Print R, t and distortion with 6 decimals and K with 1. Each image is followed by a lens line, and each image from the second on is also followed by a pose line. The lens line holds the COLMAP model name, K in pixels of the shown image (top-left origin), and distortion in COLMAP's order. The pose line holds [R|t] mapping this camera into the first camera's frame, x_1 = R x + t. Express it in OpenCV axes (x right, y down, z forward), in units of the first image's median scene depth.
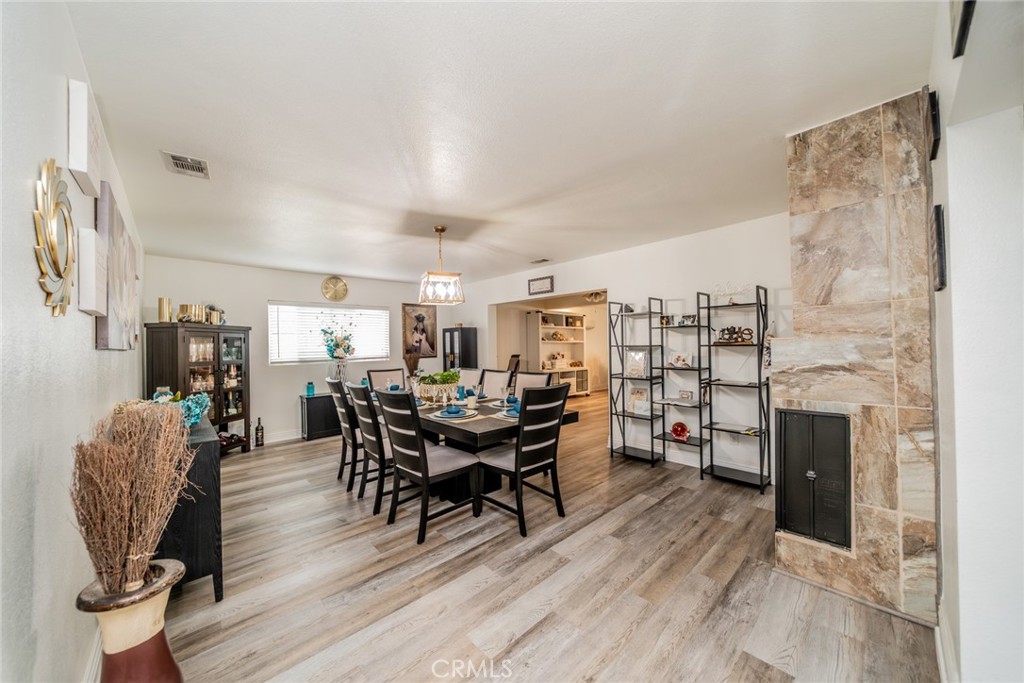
lens RADIAL K [[367.1, 0, 512.0], [0, 367.1, 341.5], [0, 0, 1]] dist [-0.000178, -0.000005]
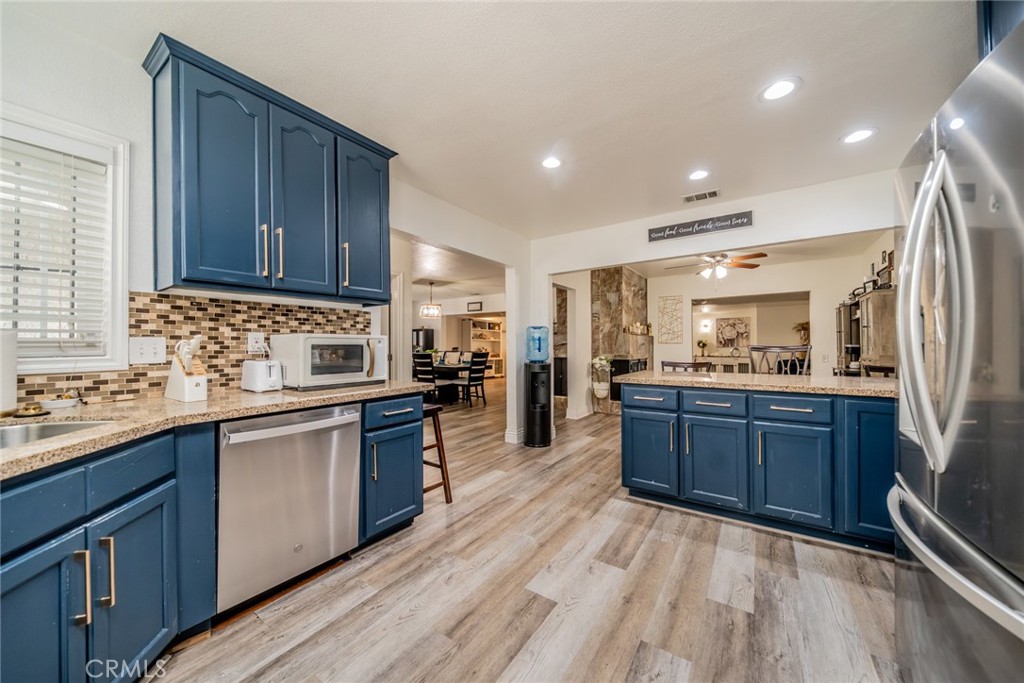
lens RADIAL K [[367.1, 0, 512.0], [0, 367.1, 341.5], [0, 0, 1]] dist [-0.000178, -0.000005]
pose [[0.978149, 0.017476, 0.207171, -0.199834], [-0.015917, 0.999831, -0.009192, 0.055903], [-0.207296, 0.005694, 0.978262, -1.409434]]
